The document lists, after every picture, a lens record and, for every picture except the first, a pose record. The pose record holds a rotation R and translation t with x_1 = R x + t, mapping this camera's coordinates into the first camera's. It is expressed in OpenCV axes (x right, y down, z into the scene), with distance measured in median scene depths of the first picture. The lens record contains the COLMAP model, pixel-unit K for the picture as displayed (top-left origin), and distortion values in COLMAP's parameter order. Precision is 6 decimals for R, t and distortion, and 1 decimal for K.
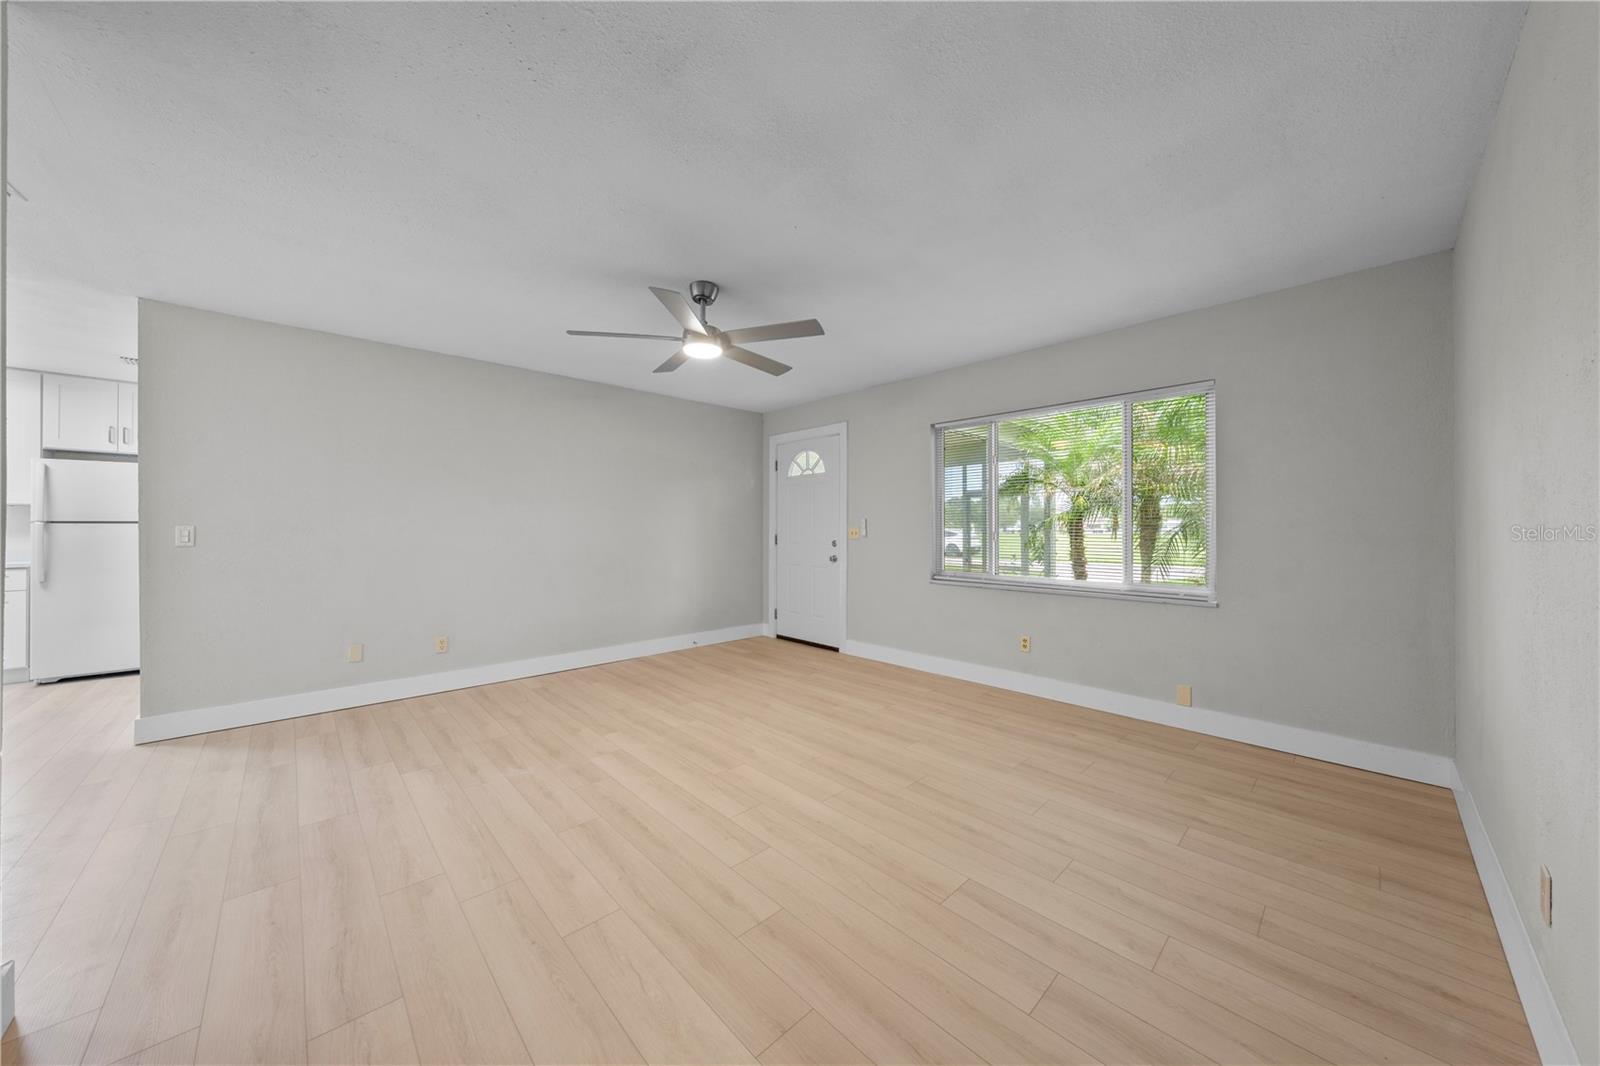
lens RADIAL K [[543.3, 0, 801.2], [0, 543.3, 527.8], [0, 0, 1]] dist [-0.001682, -0.000093]
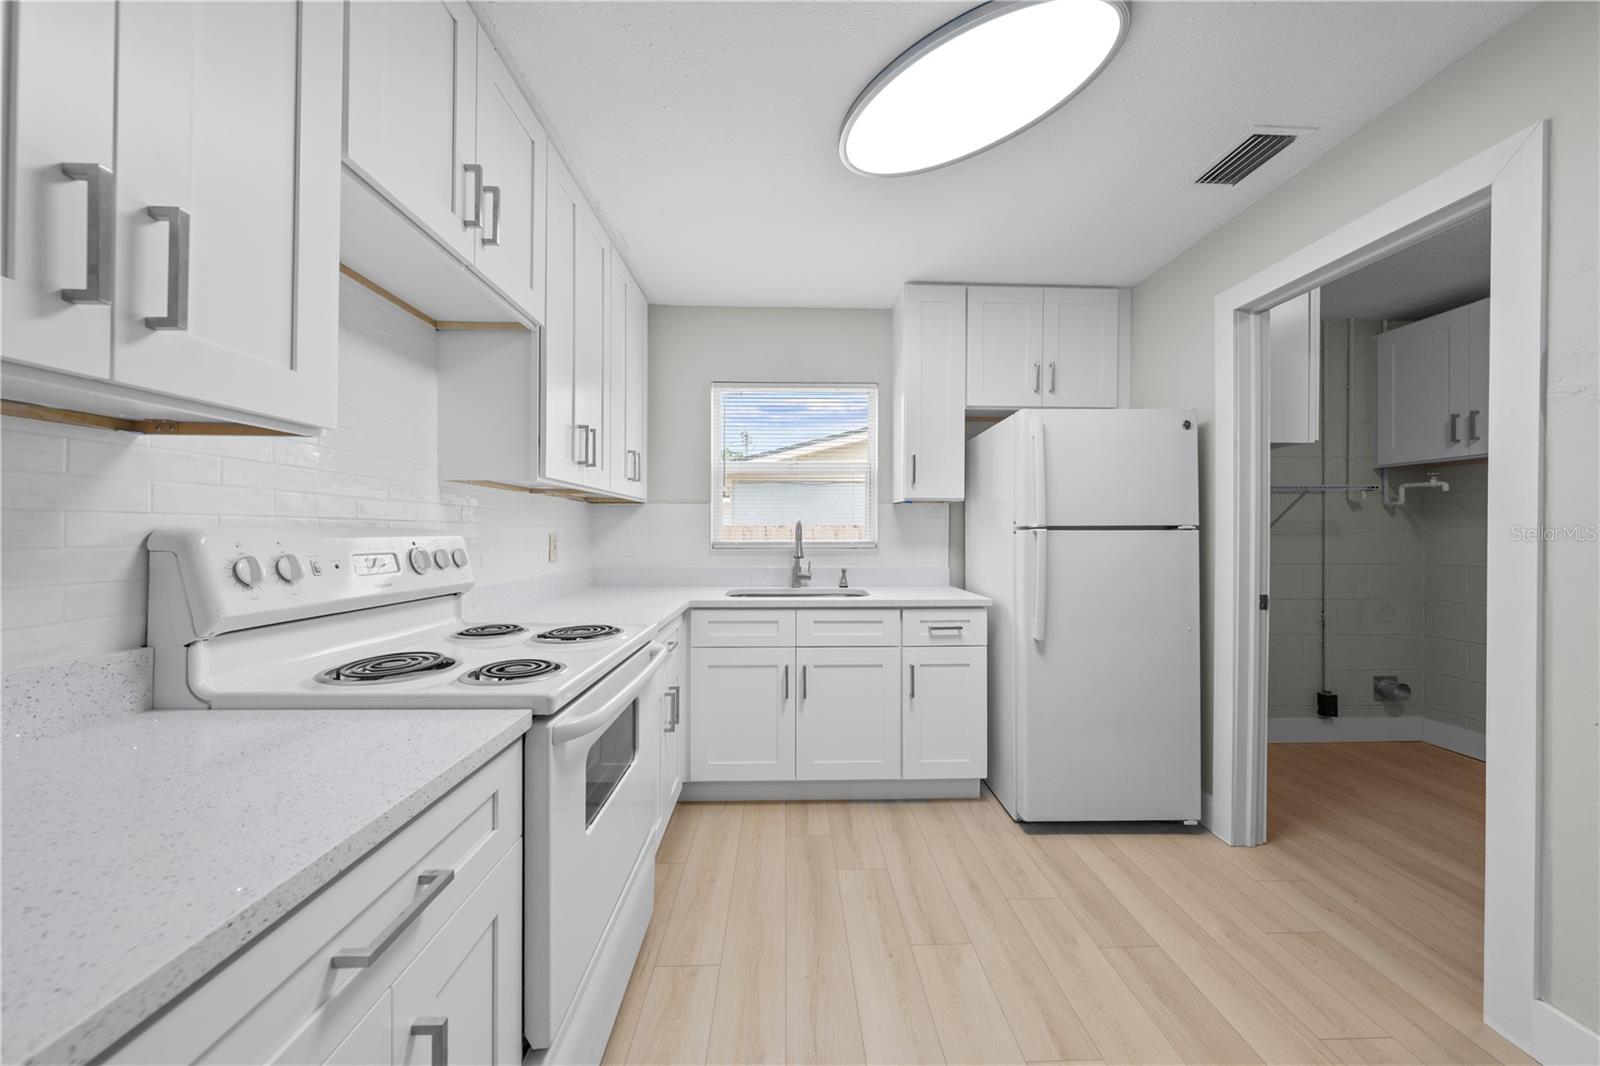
lens RADIAL K [[547.9, 0, 803.5], [0, 547.9, 531.5], [0, 0, 1]] dist [-0.001031, 0.000000]
pose [[0.749152, 0.003831, -0.662387, -1.513220], [-0.002825, 0.999993, 0.002589, -0.009745], [0.662392, -0.000068, 0.749158, 0.548314]]
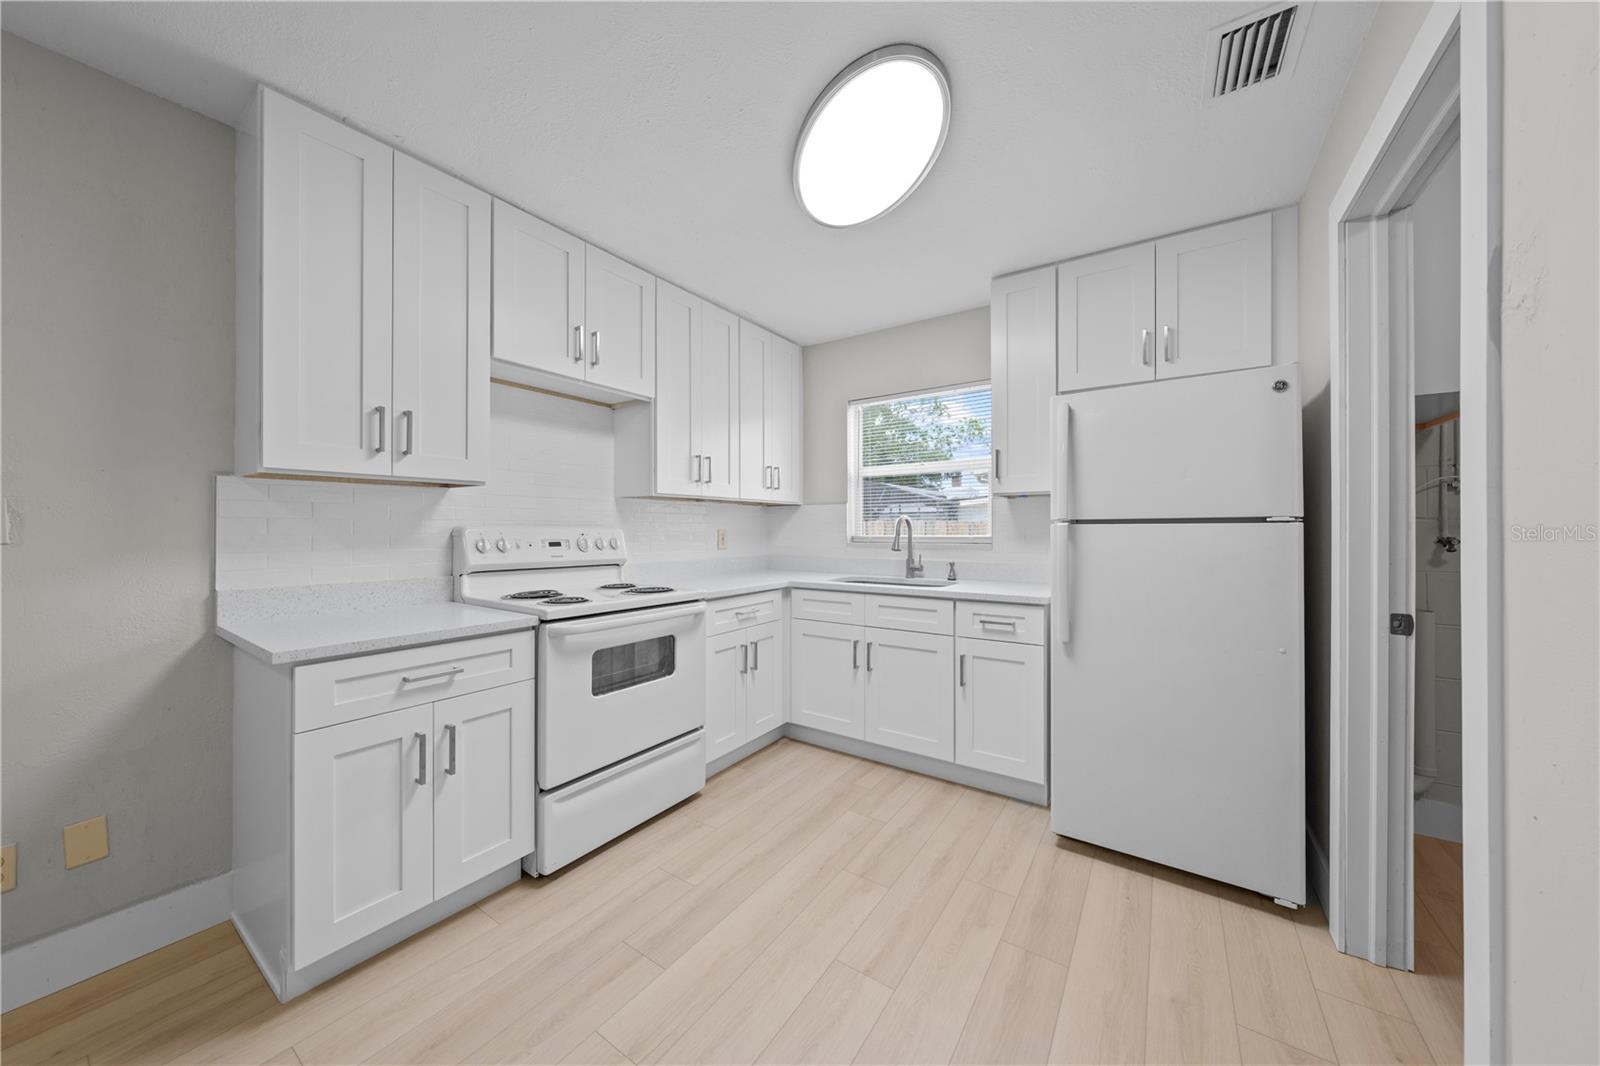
lens RADIAL K [[543.3, 0, 801.2], [0, 543.3, 527.8], [0, 0, 1]] dist [-0.001682, -0.000093]
pose [[0.216366, 0.001531, -0.976311, -1.201365], [0.002727, 0.999994, 0.002173, -0.008621], [0.976309, -0.003133, 0.216360, 0.811019]]
